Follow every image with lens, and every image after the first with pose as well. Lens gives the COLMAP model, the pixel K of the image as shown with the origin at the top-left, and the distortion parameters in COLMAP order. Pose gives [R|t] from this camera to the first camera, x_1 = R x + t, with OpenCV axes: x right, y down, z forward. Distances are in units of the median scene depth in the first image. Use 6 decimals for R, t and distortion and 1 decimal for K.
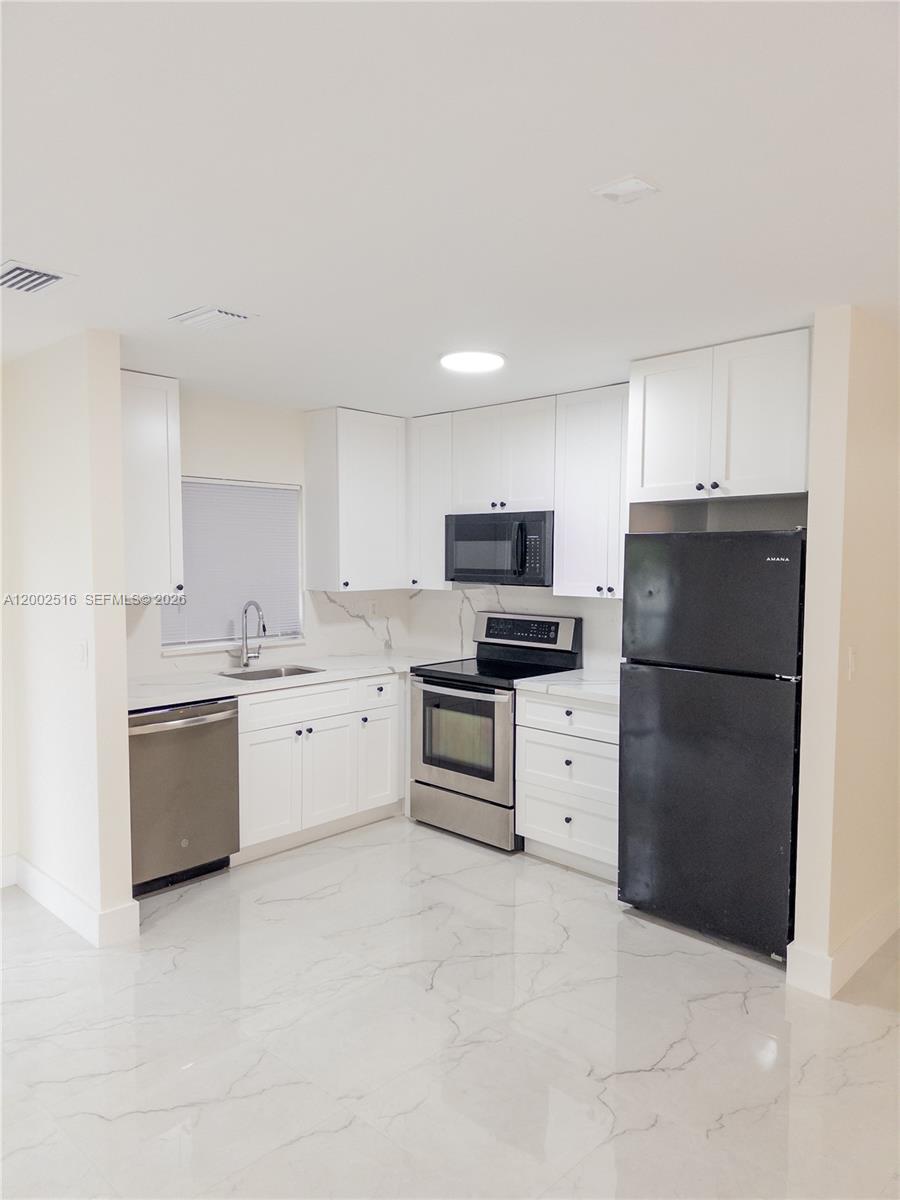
lens RADIAL K [[823.5, 0, 444.0], [0, 823.5, 590.9], [0, 0, 1]] dist [0.018636, -0.052638]
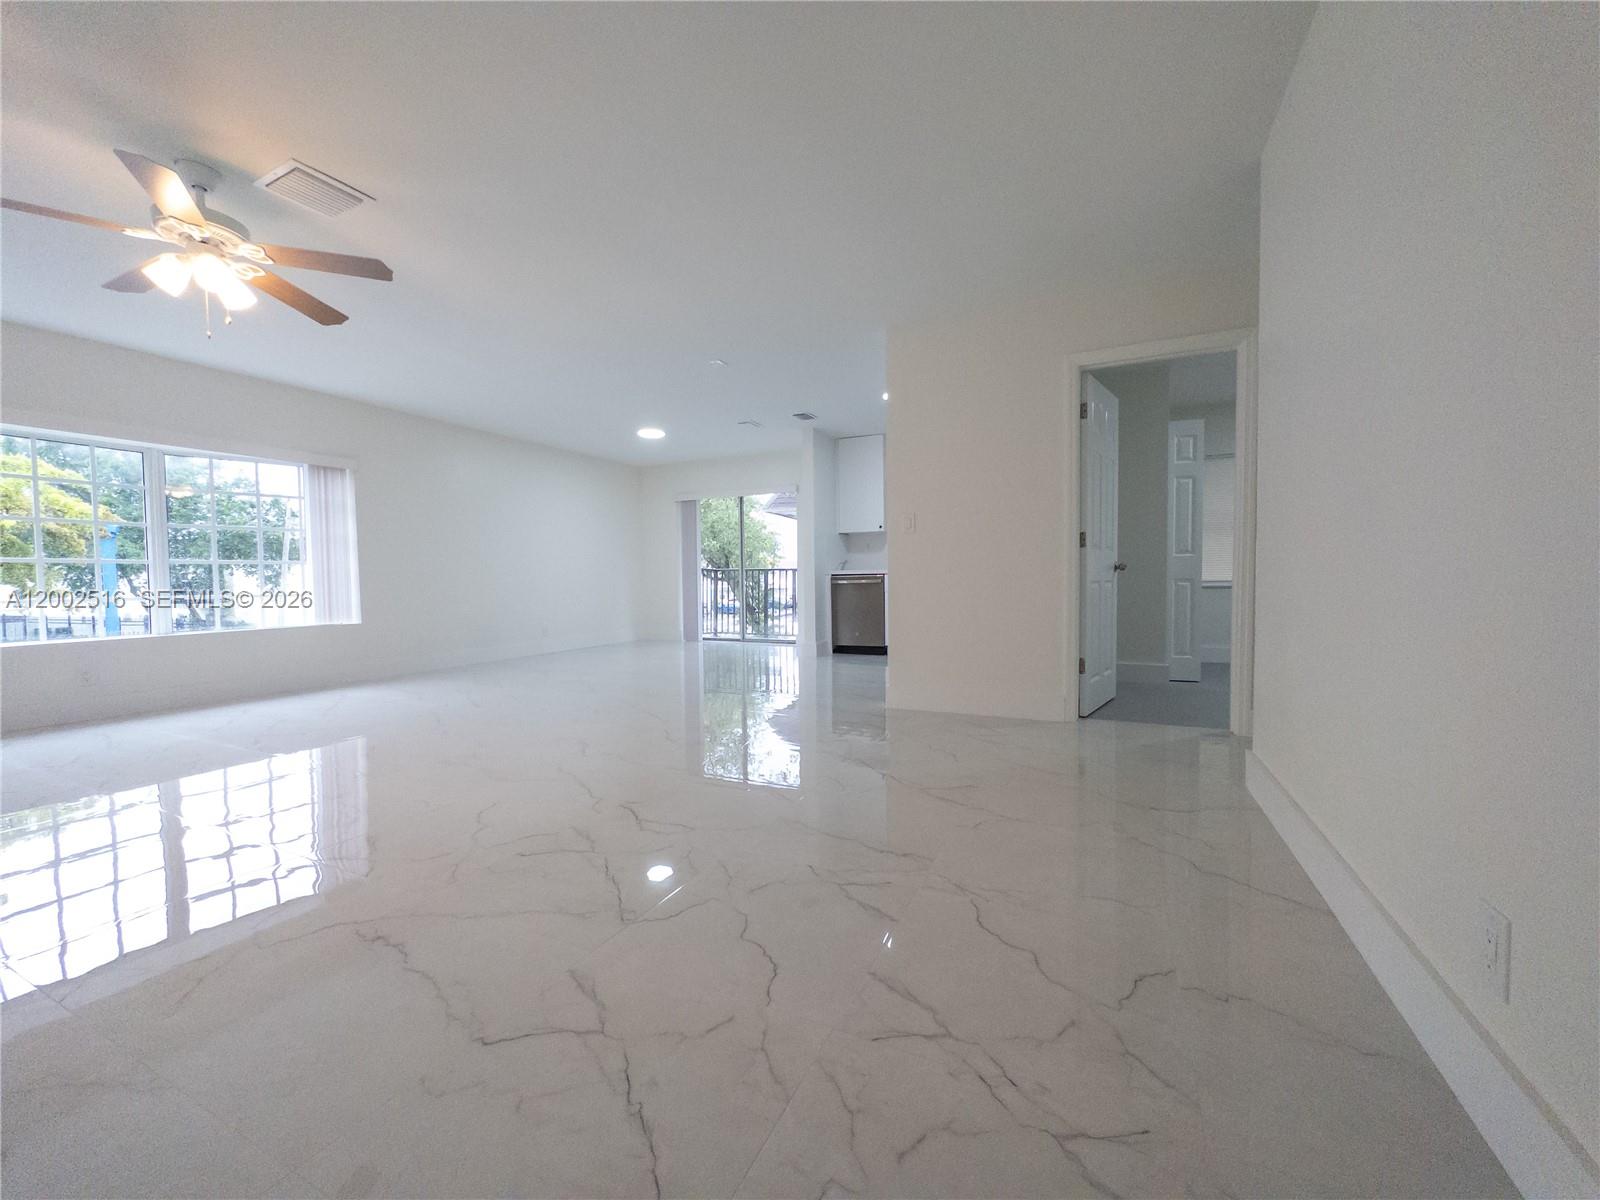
lens RADIAL K [[636.4, 0, 799.7], [0, 636.4, 601.9], [0, 0, 1]] dist [0.000182, 0.000826]
pose [[0.314811, 0.030769, -0.948656, 1.313600], [-0.029599, 0.999307, 0.022589, 0.174614], [0.948693, 0.020968, 0.315503, 0.274776]]
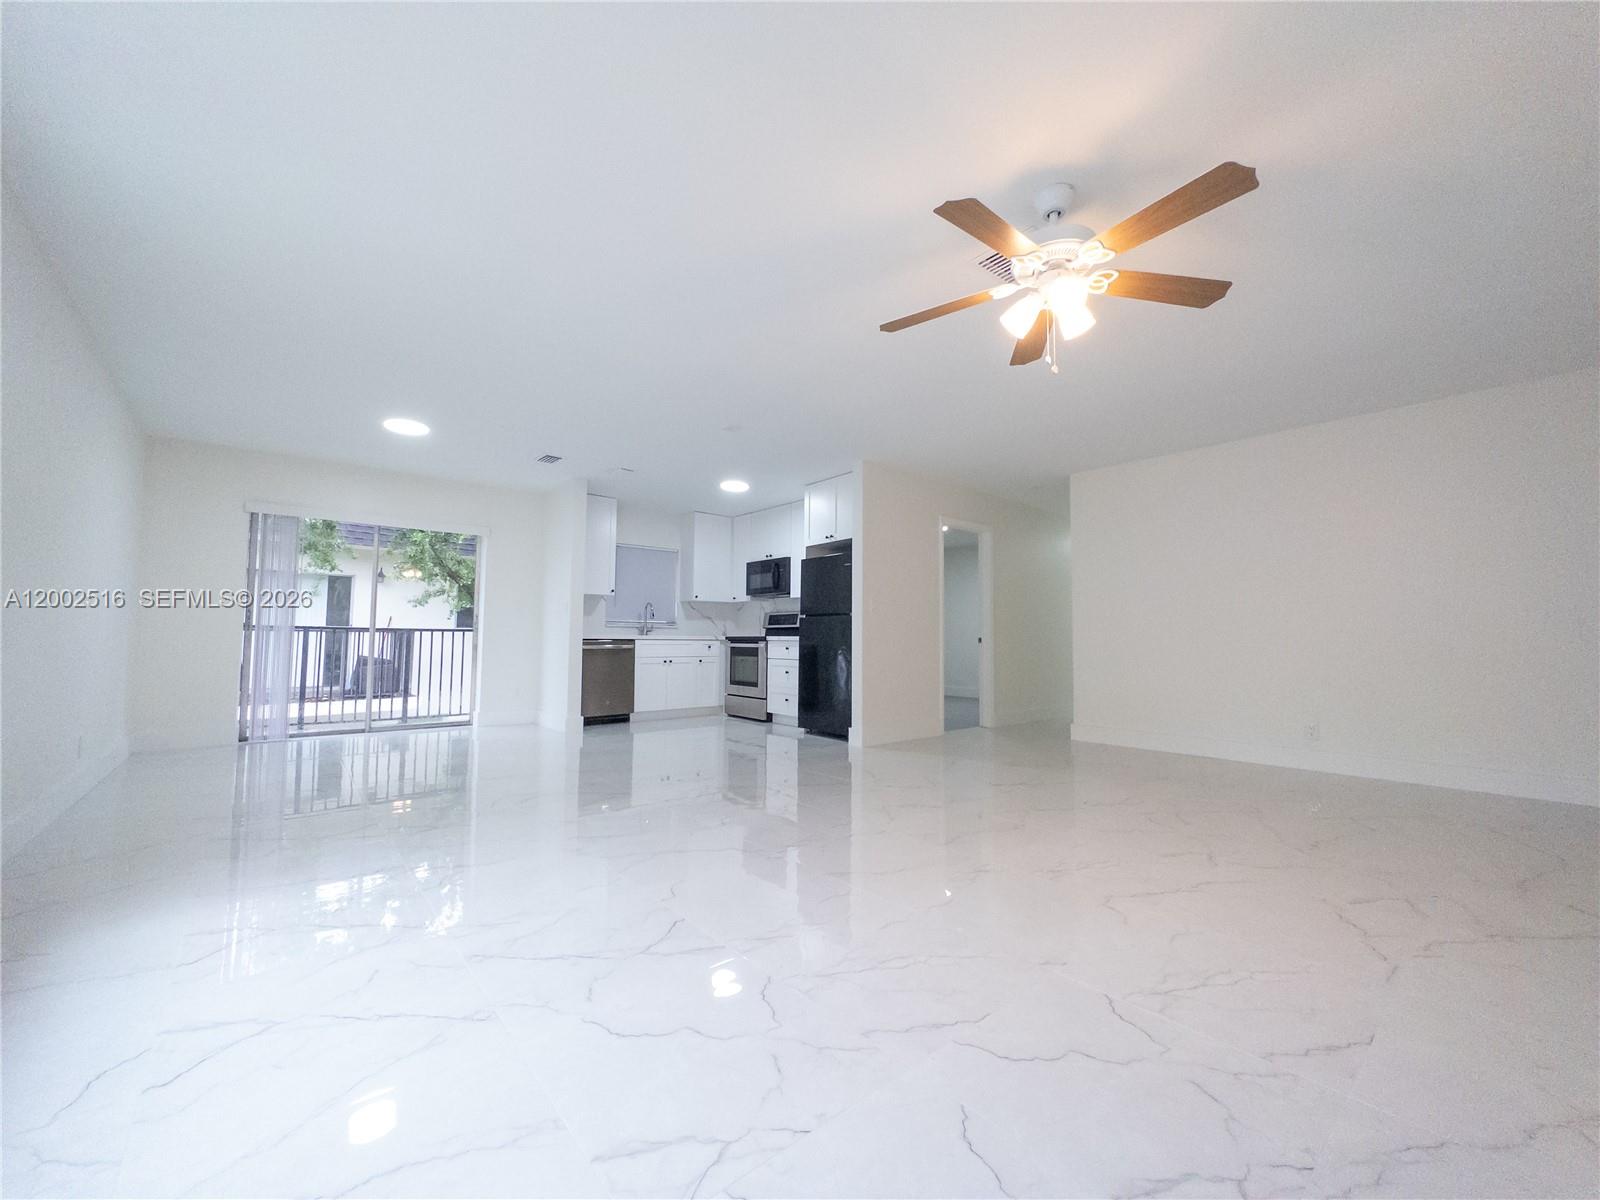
lens RADIAL K [[636.4, 0, 792.9], [0, 636.4, 592.9], [0, 0, 1]] dist [0.000182, 0.000826]
pose [[0.993928, -0.004993, -0.109917, 0.360481], [-0.008205, 0.992825, -0.119295, 0.208776], [0.109724, 0.119472, 0.986756, -0.646483]]
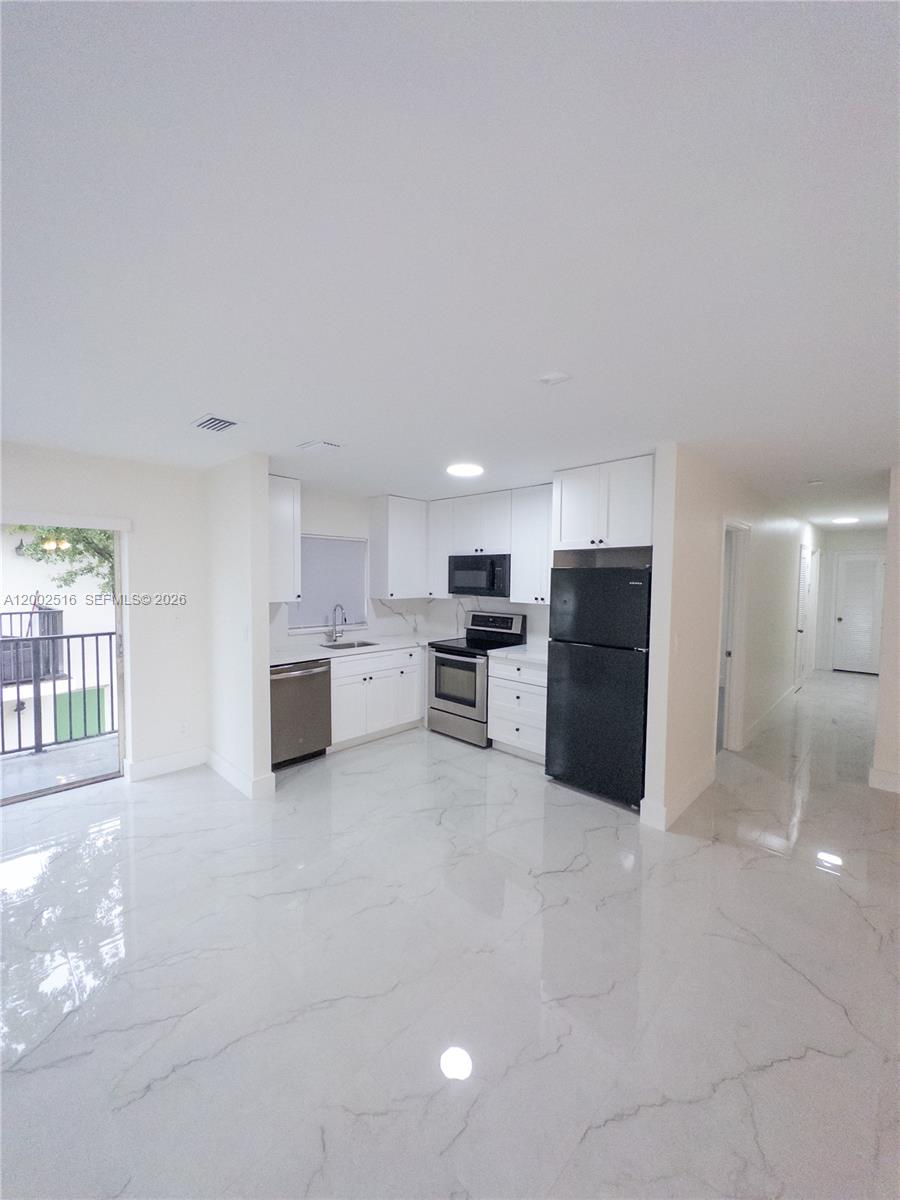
lens RADIAL K [[477.3, 0, 443.2], [0, 477.3, 594.0], [0, 0, 1]] dist [0.000182, 0.000826]
pose [[0.999955, 0.006912, -0.006520, -0.003611], [-0.006977, 0.999925, -0.010025, -0.001229], [0.006450, 0.010070, 0.999928, -0.024702]]
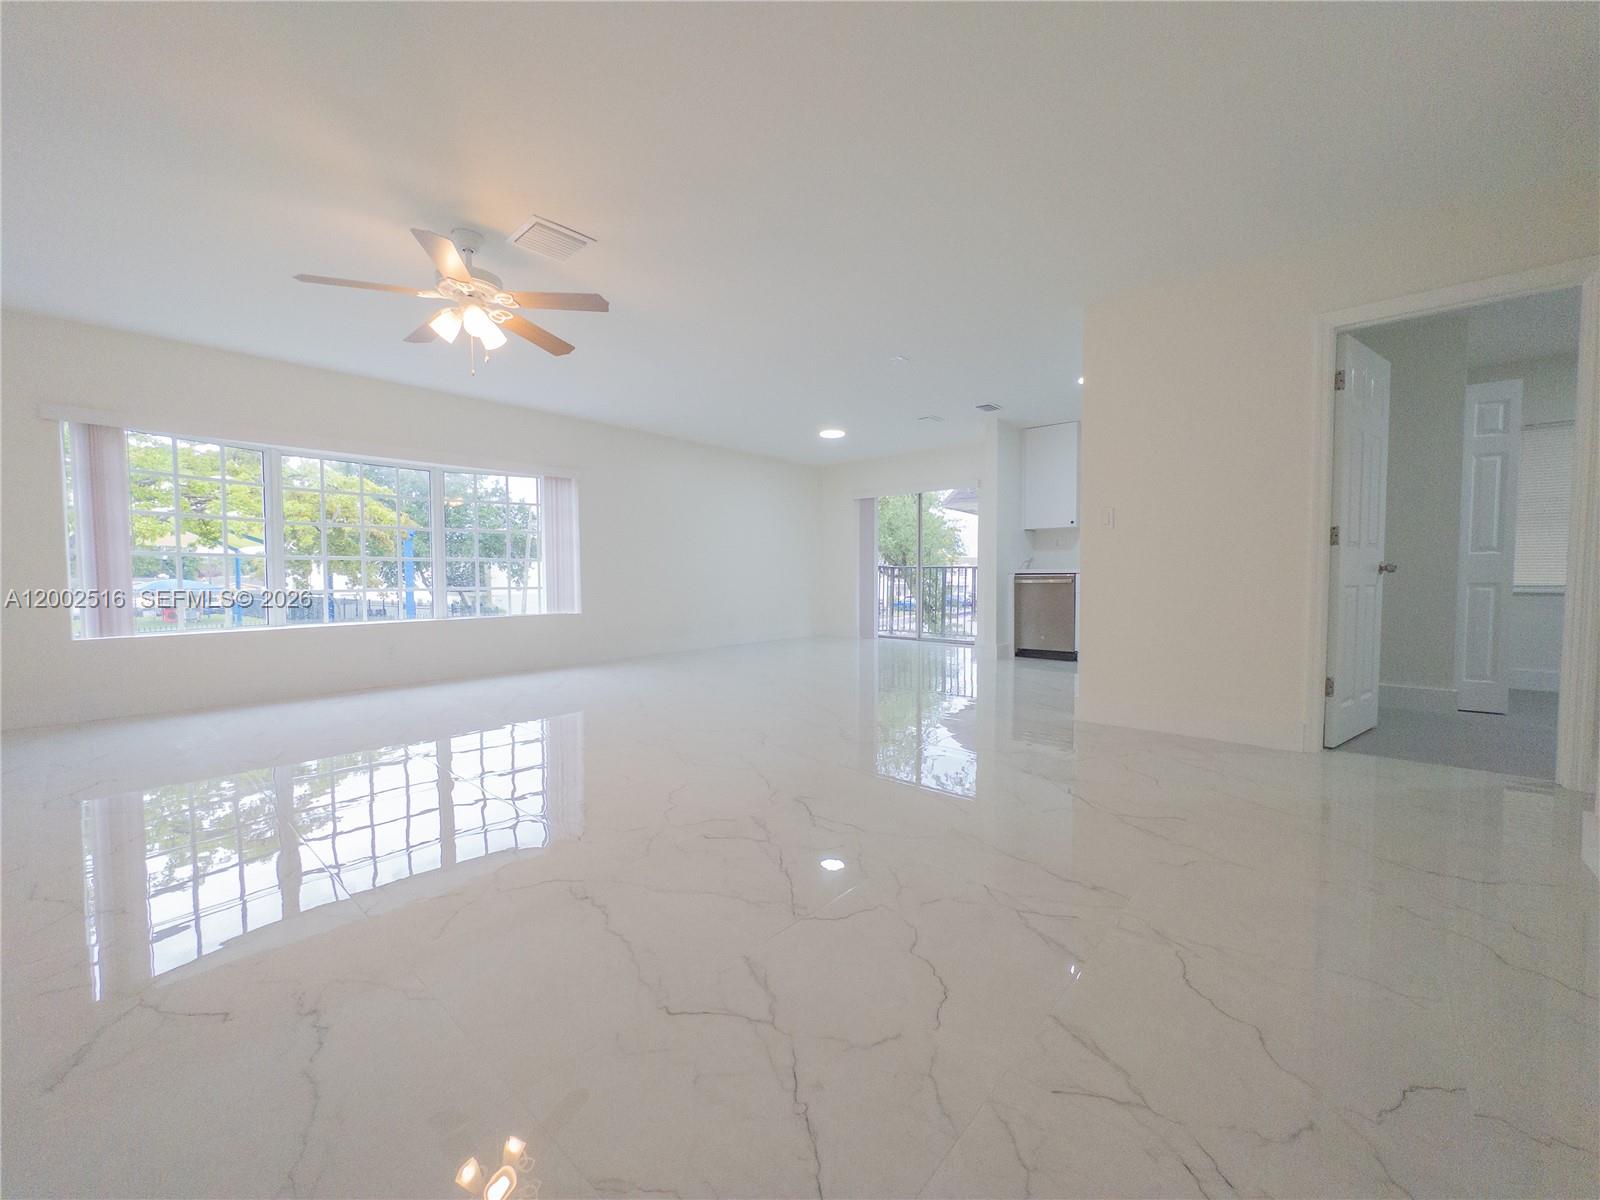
lens RADIAL K [[636.4, 0, 800.1], [0, 636.4, 602.0], [0, 0, 1]] dist [0.000182, 0.000826]
pose [[0.044910, 0.040221, -0.998181, 1.306499], [-0.039950, 0.998462, 0.038435, 0.169233], [0.998192, 0.038151, 0.046448, 0.276877]]
